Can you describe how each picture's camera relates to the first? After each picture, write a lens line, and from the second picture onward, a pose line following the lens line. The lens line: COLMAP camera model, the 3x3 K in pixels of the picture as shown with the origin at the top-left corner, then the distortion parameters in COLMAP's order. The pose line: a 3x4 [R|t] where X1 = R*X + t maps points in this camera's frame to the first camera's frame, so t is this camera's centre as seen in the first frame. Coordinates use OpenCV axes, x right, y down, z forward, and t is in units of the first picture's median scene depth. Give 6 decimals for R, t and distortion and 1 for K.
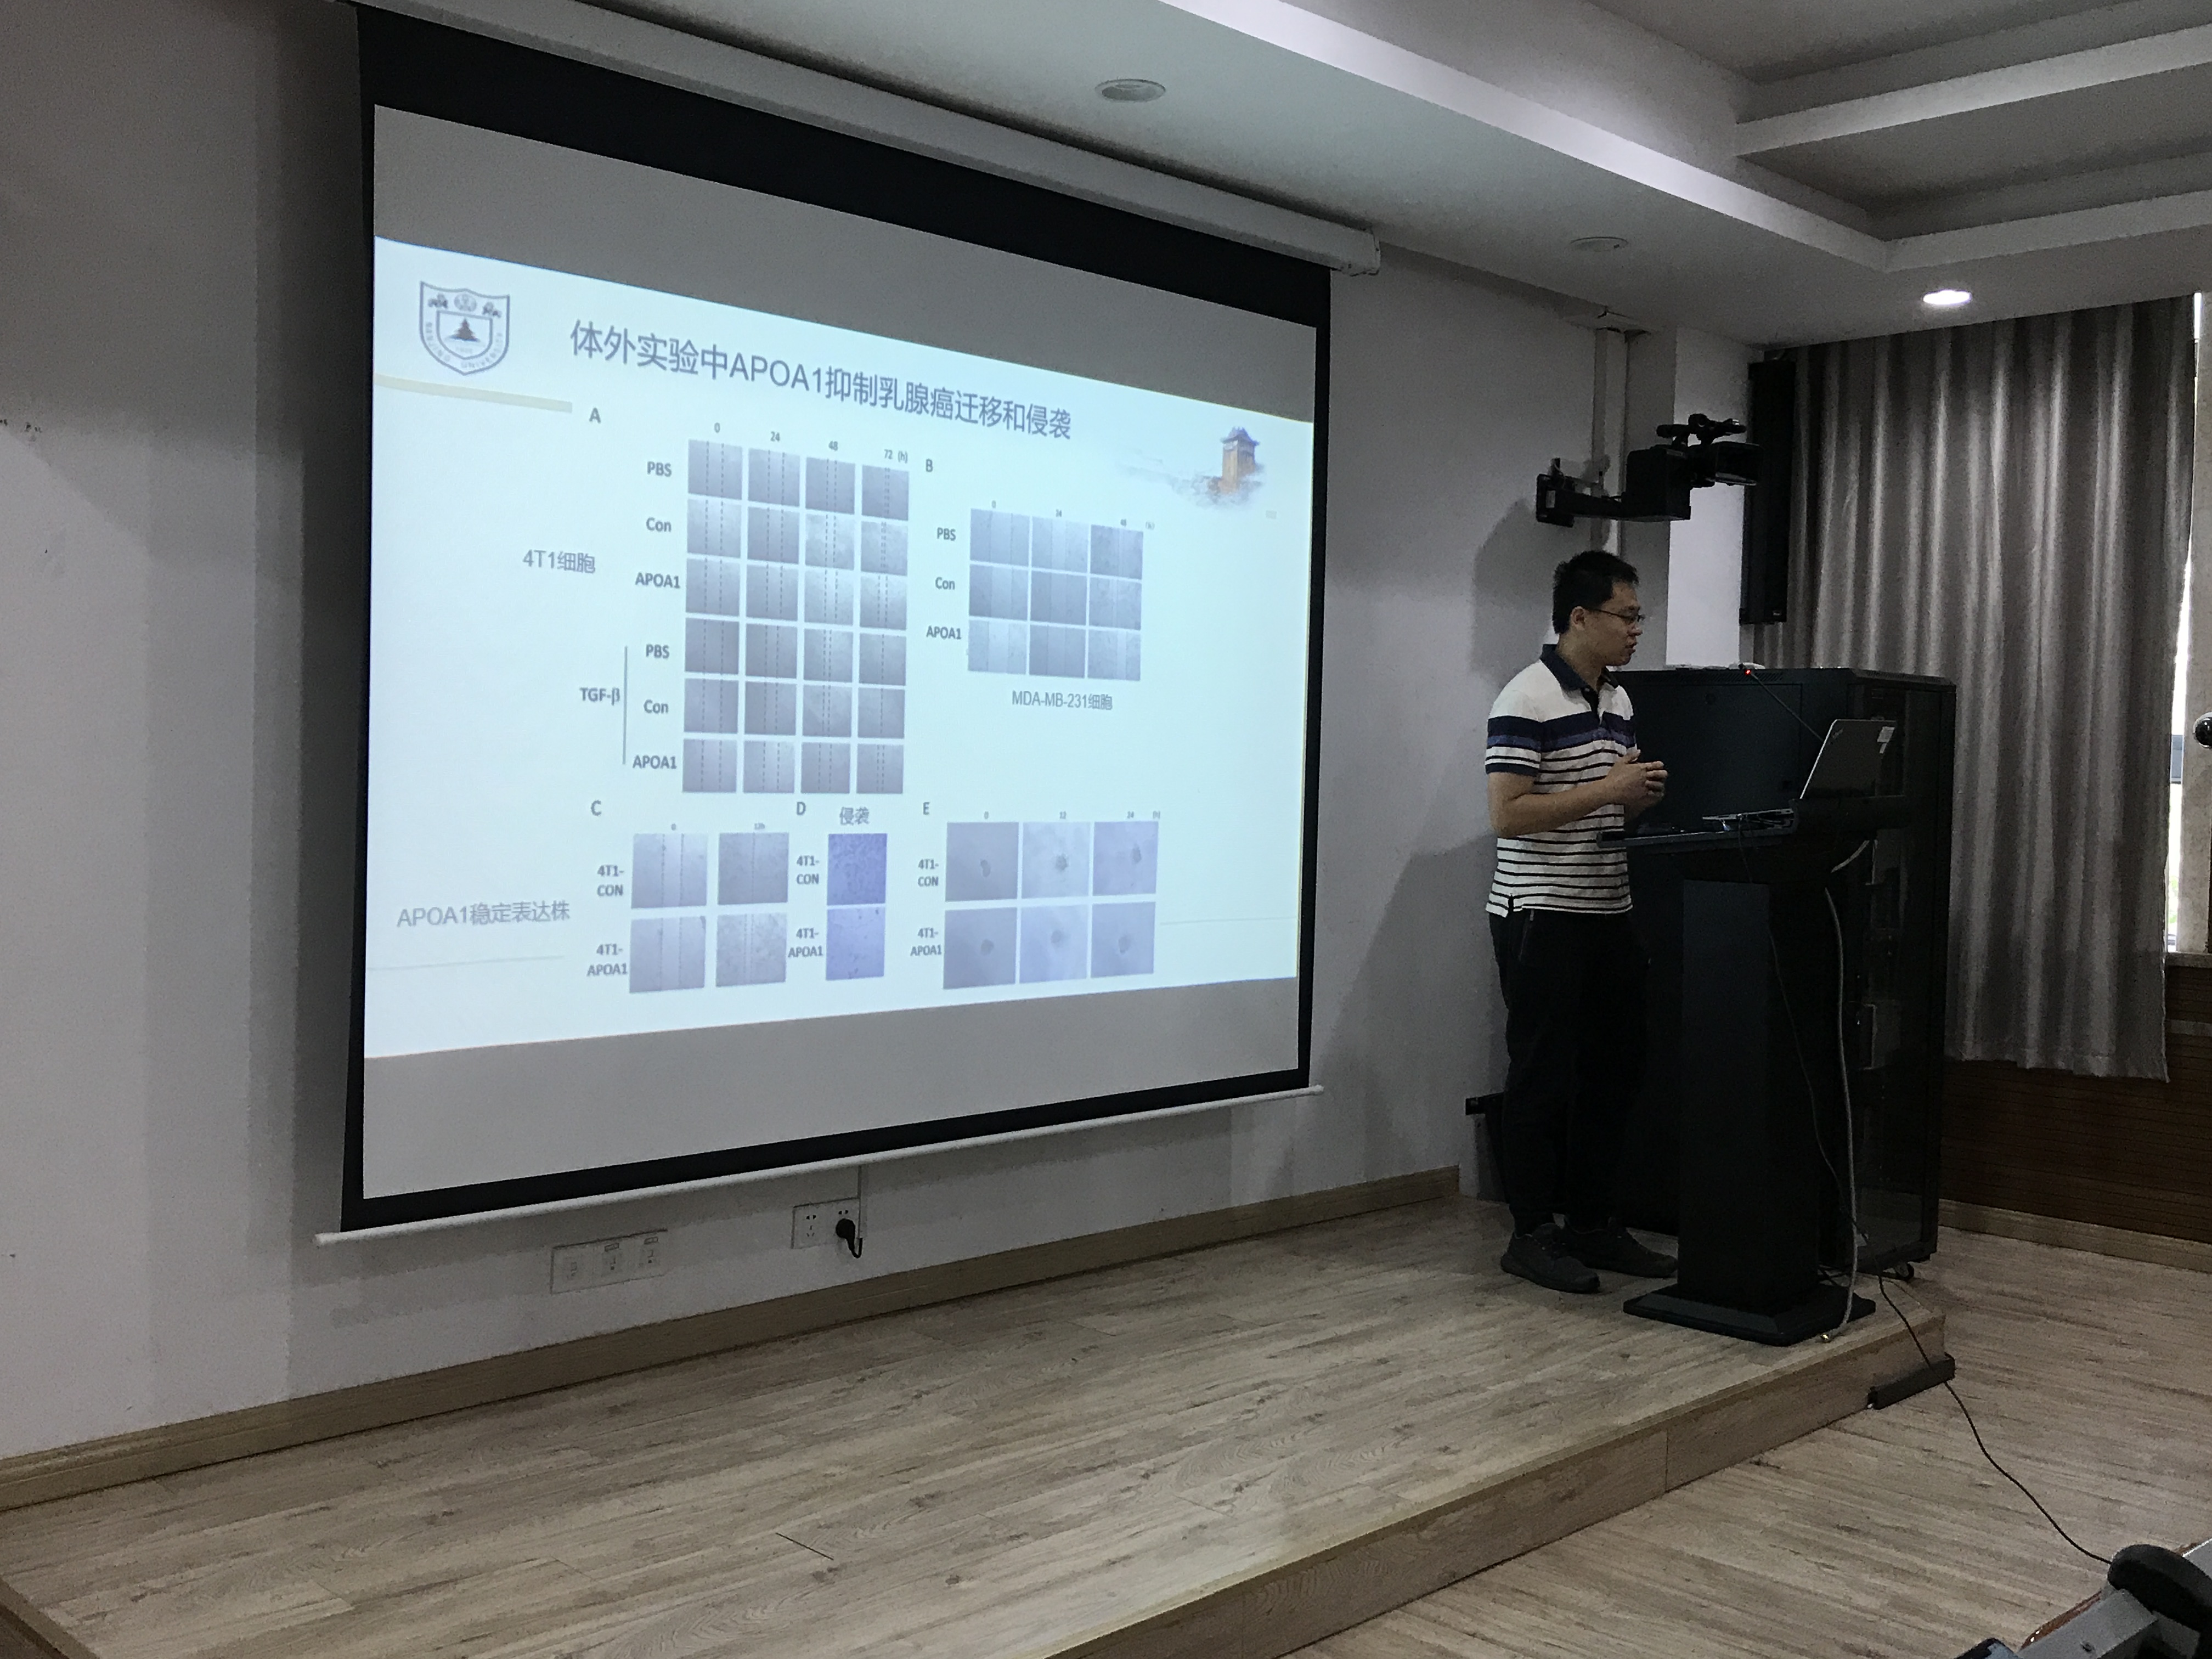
lens RADIAL K [[2178.9, 0, 1106.0], [0, 2178.9, 829.5], [0, 0, 1]] dist [0.058502, -0.222820]
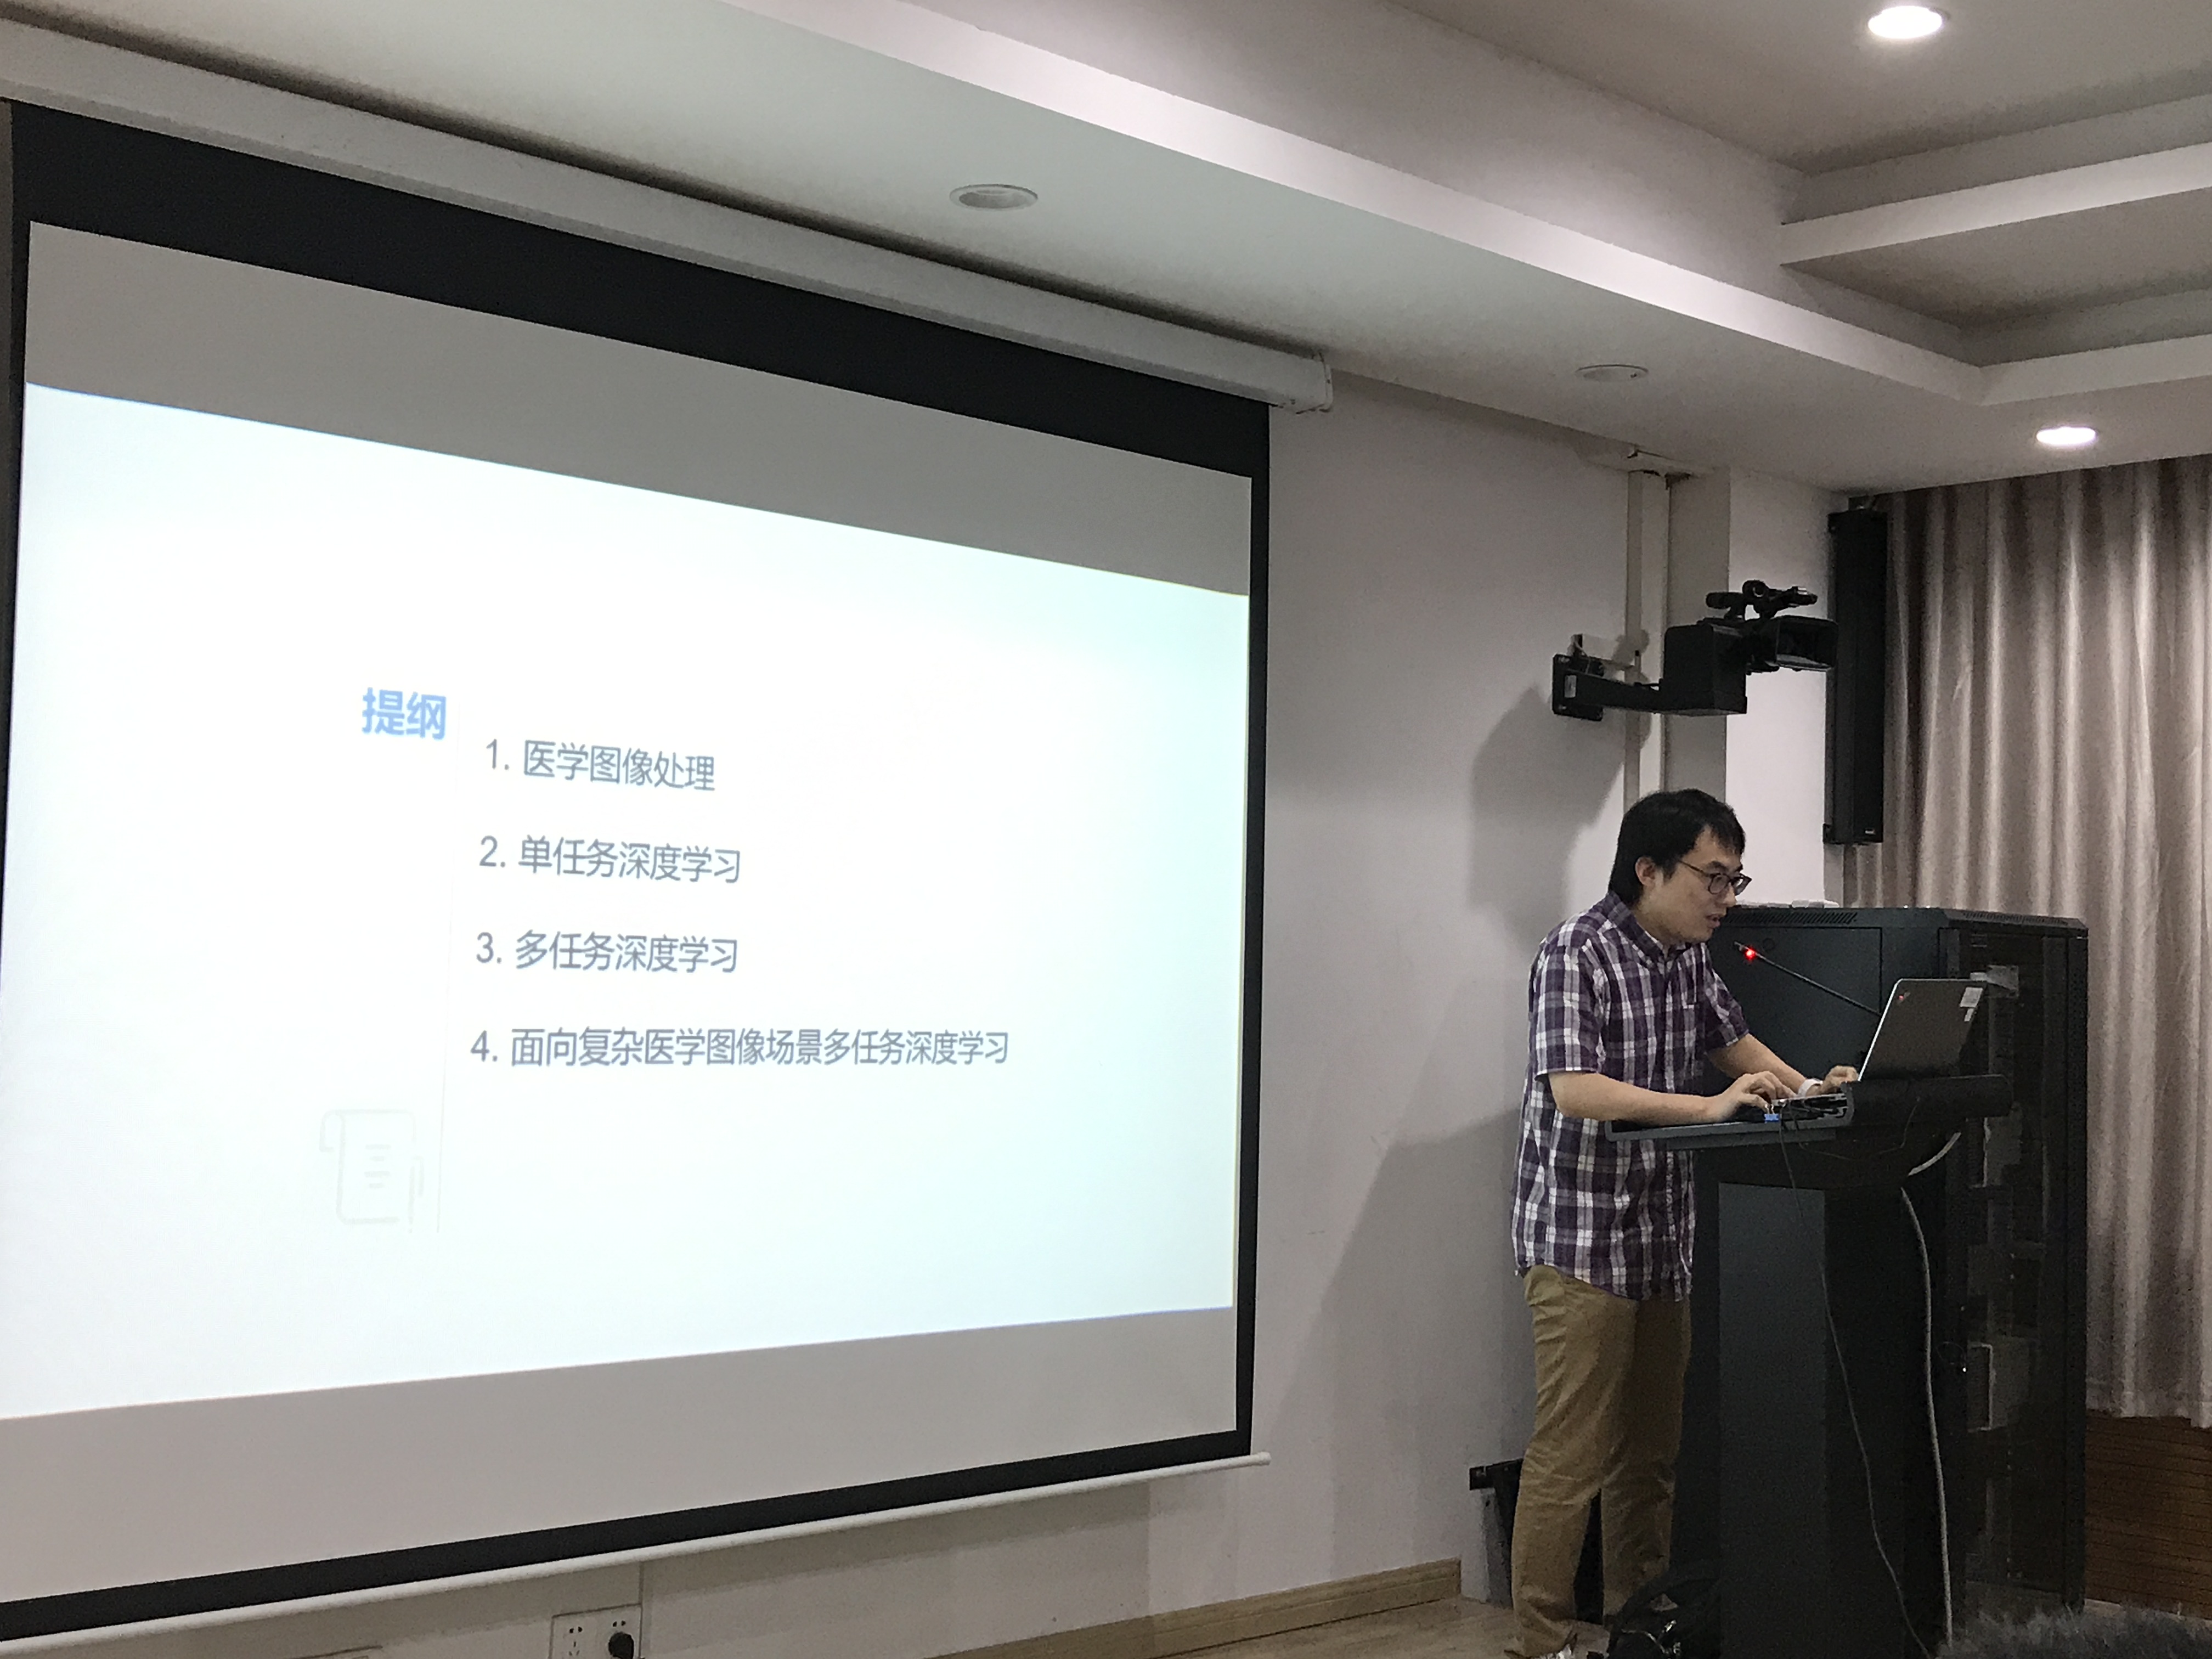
lens RADIAL K [[2916.1, 0, 1113.9], [0, 2916.1, 828.6], [0, 0, 1]] dist [0.099746, -0.409301]
pose [[0.999960, 0.002157, 0.008728, 0.033923], [-0.001372, 0.996038, -0.088923, -0.008215], [-0.008885, 0.088908, 0.996000, -0.037137]]
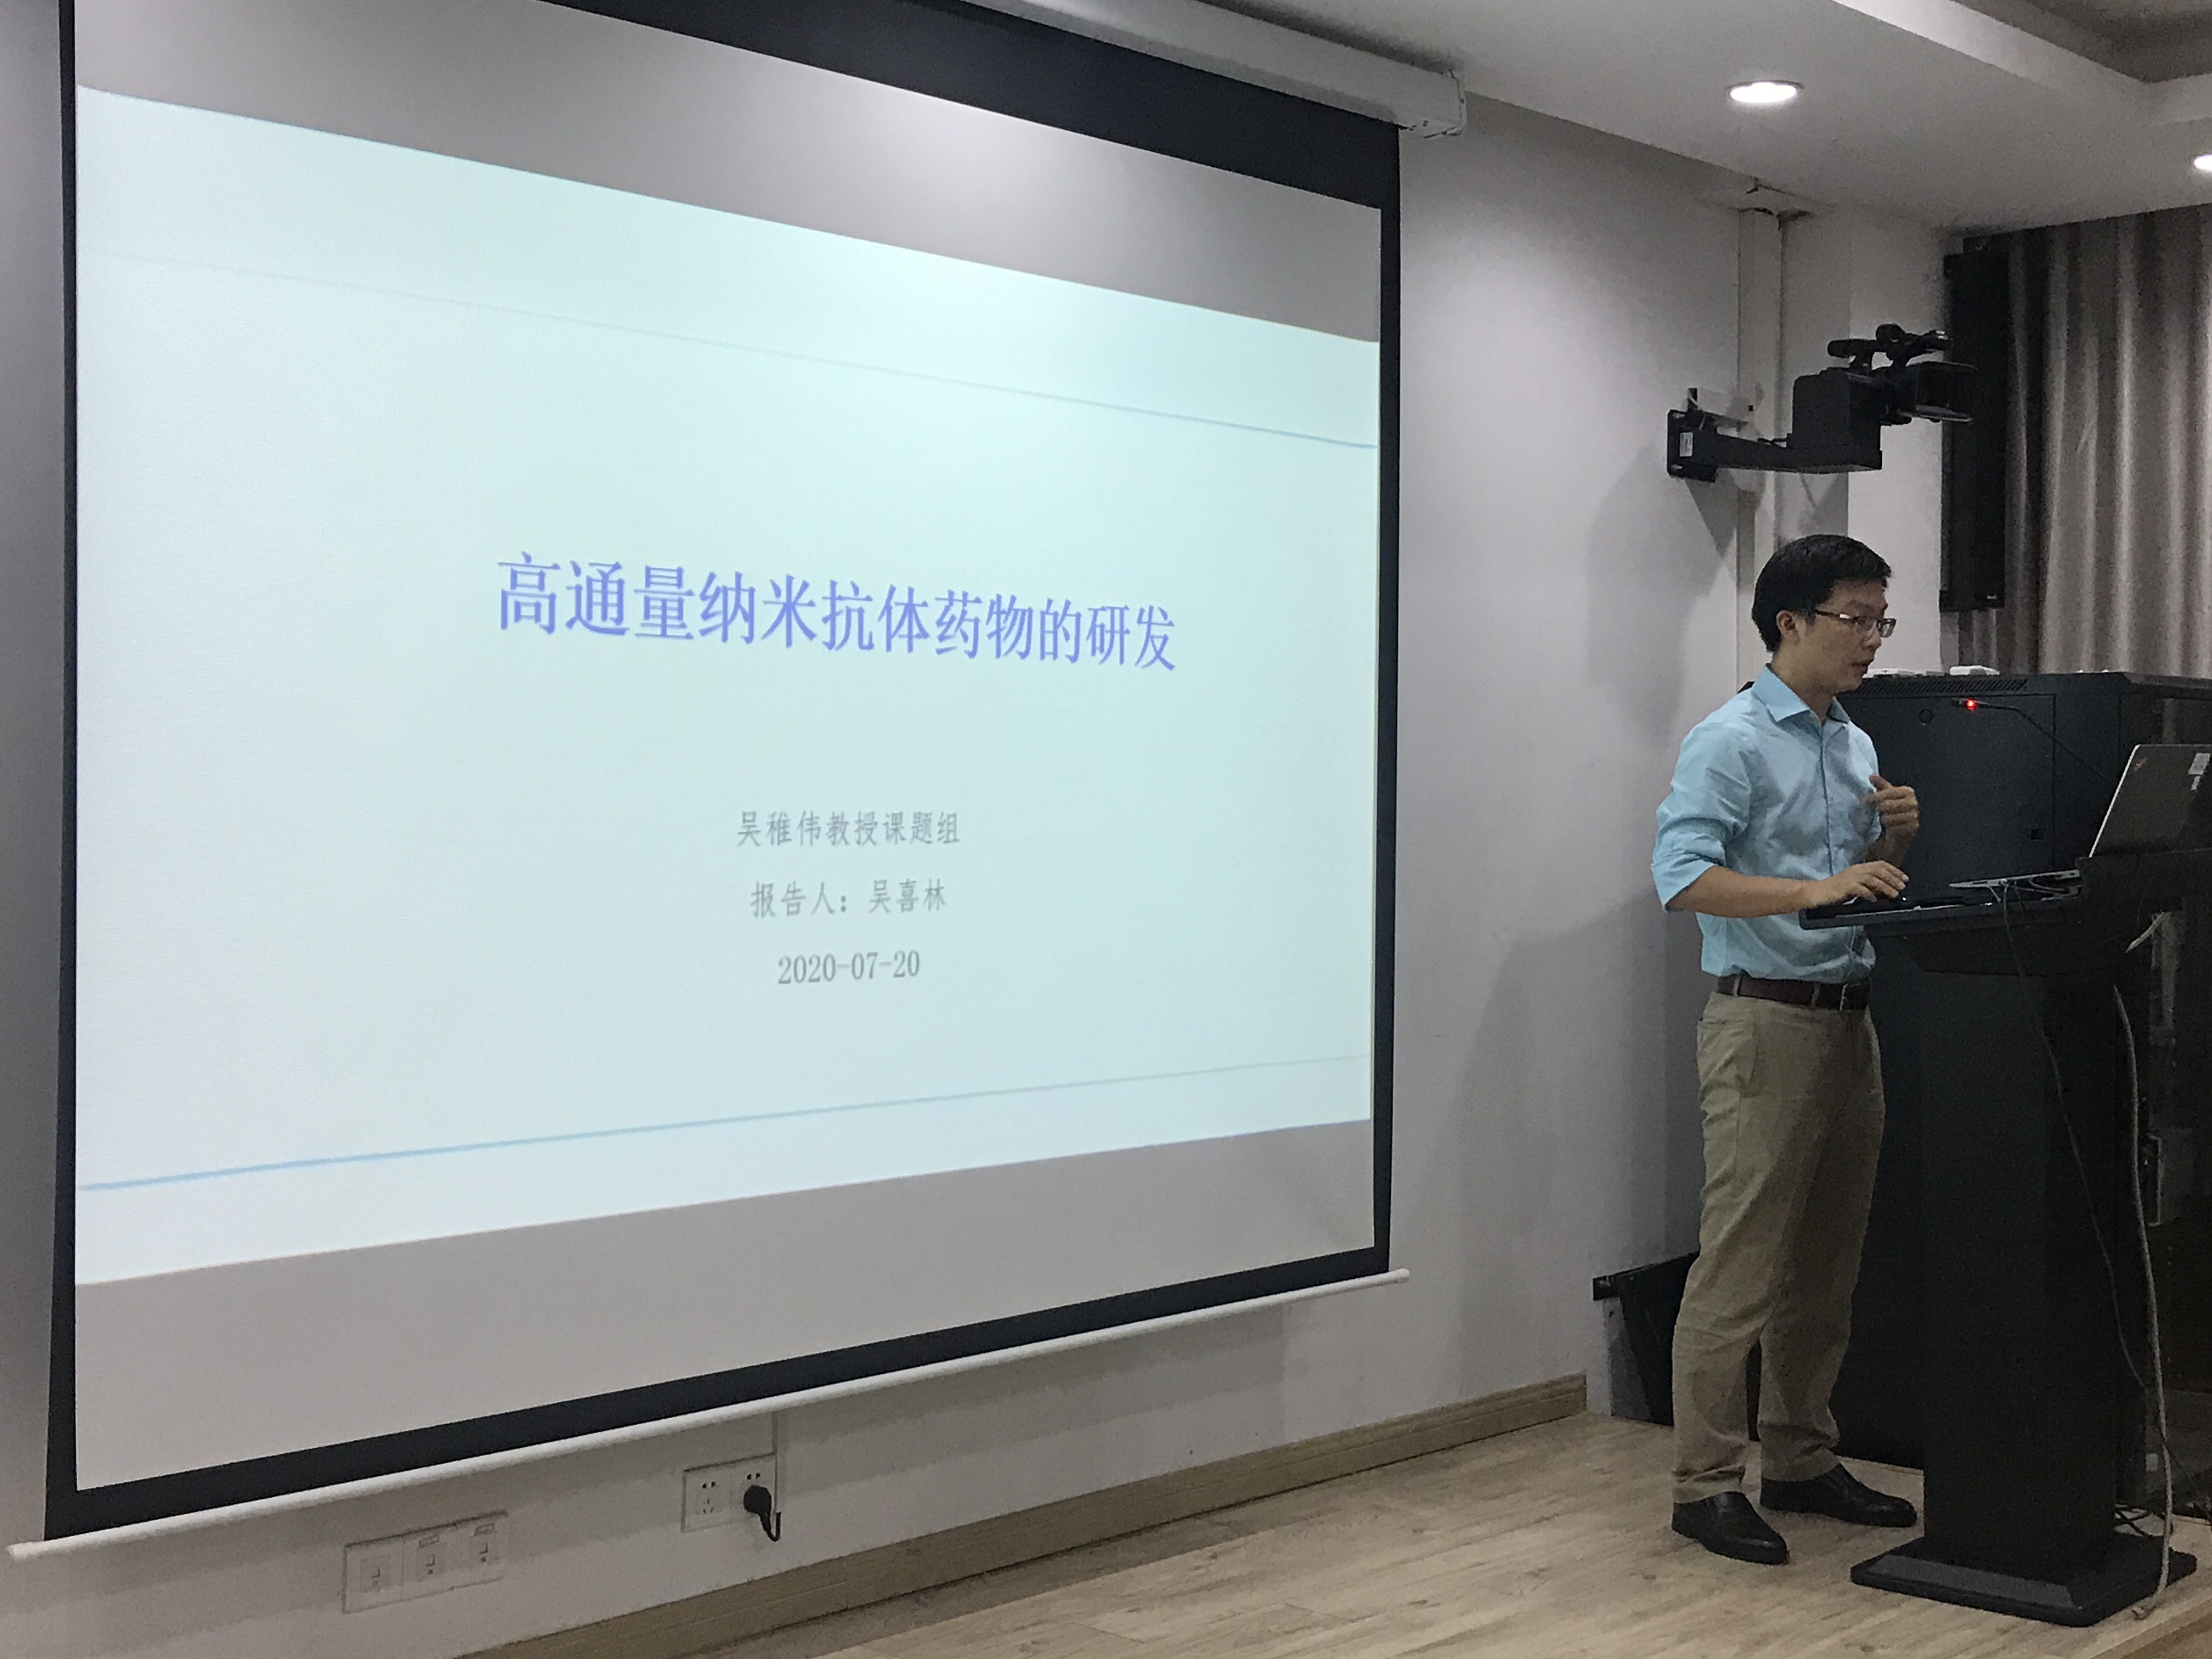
lens RADIAL K [[2916.1, 0, 1113.9], [0, 2916.1, 828.6], [0, 0, 1]] dist [0.099746, -0.409301]
pose [[0.998888, -0.018550, 0.043335, -0.033267], [0.019526, 0.999563, -0.022205, -0.006432], [-0.042904, 0.023026, 0.998814, 0.044462]]
